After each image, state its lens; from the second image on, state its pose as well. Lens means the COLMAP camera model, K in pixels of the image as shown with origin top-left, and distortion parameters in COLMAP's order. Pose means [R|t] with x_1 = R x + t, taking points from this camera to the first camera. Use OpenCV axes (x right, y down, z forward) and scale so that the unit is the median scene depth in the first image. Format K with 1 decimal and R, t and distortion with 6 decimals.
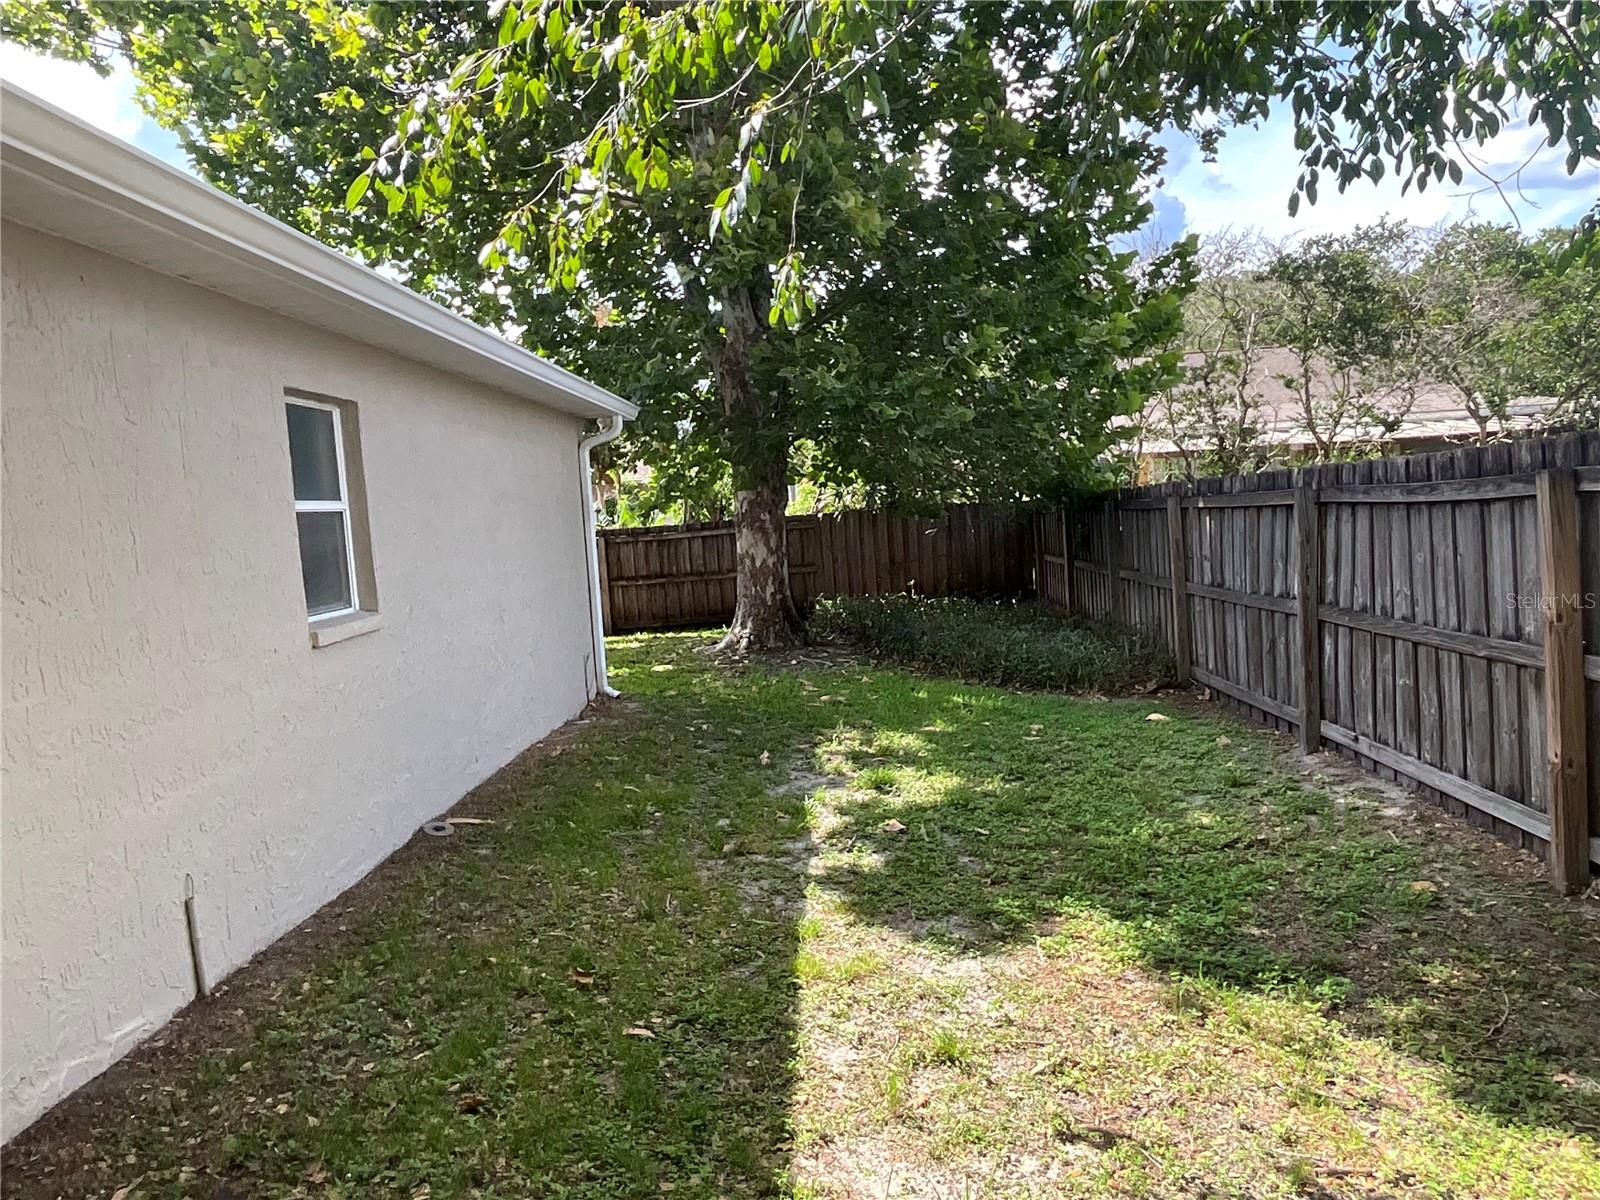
lens RADIAL K [[1074.3, 0, 799.5], [0, 1074.3, 600.4], [0, 0, 1]] dist [-0.002803, -0.008323]
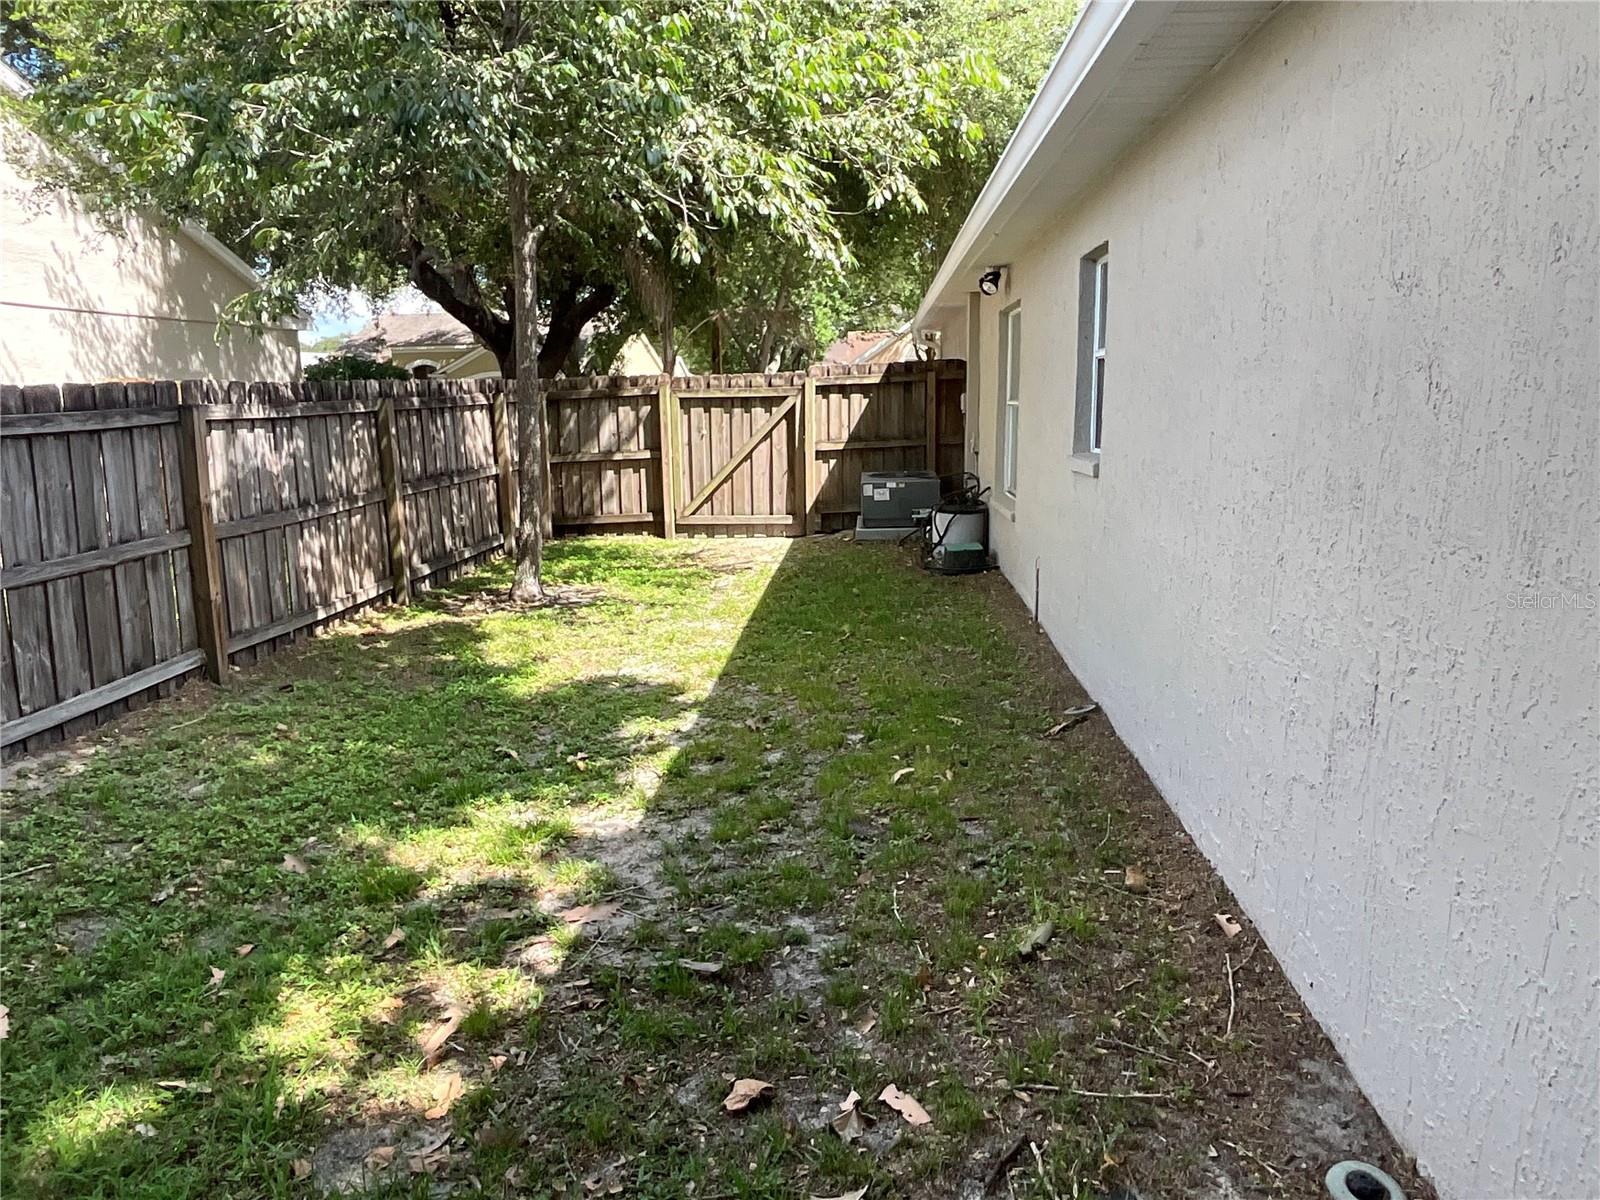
lens RADIAL K [[1074.3, 0, 798.7], [0, 1074.3, 598.0], [0, 0, 1]] dist [-0.002803, -0.008323]
pose [[-0.994730, 0.089508, 0.049995, -0.152629], [0.099207, 0.963388, 0.249080, -0.117988], [-0.025870, 0.252727, -0.967192, 1.938930]]
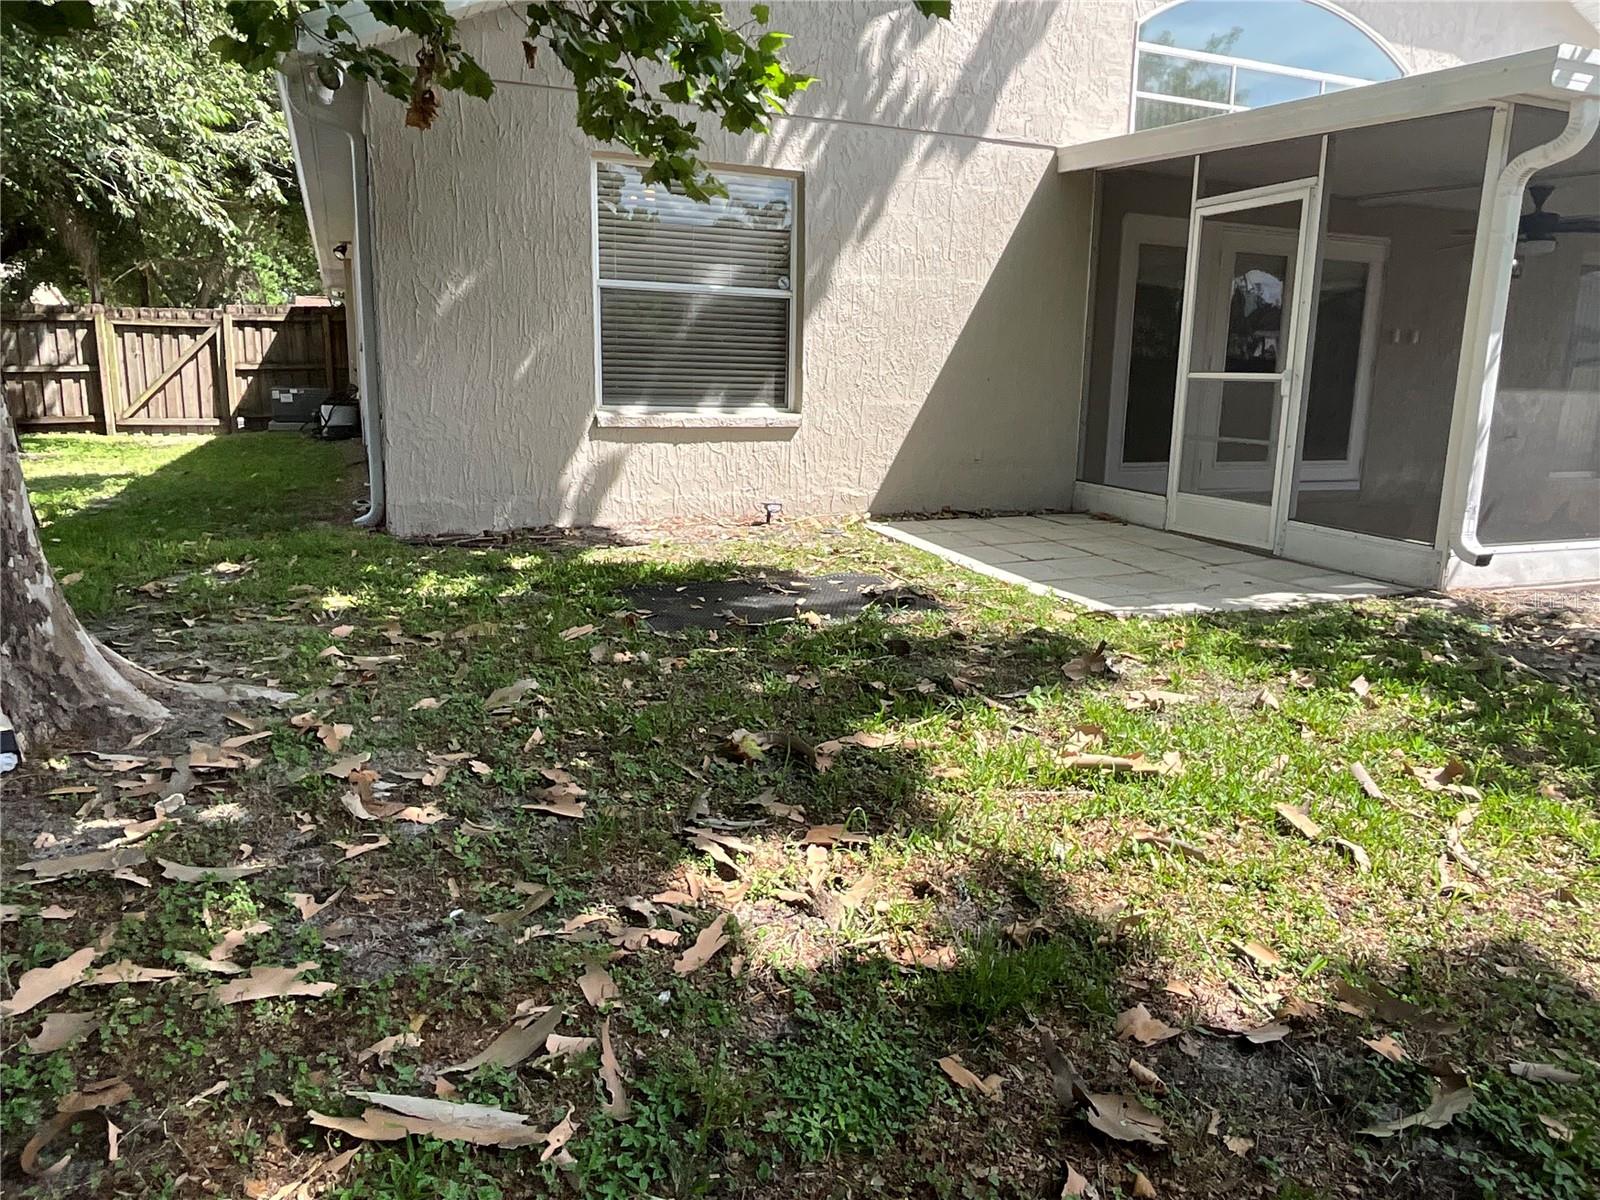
lens RADIAL K [[1074.3, 0, 804.8], [0, 1074.3, 593.9], [0, 0, 1]] dist [-0.002803, -0.008323]
pose [[-0.907987, 0.144188, -0.393407, -0.240991], [0.027369, 0.957329, 0.287702, -0.083905], [0.418103, 0.250463, -0.873189, 2.771870]]
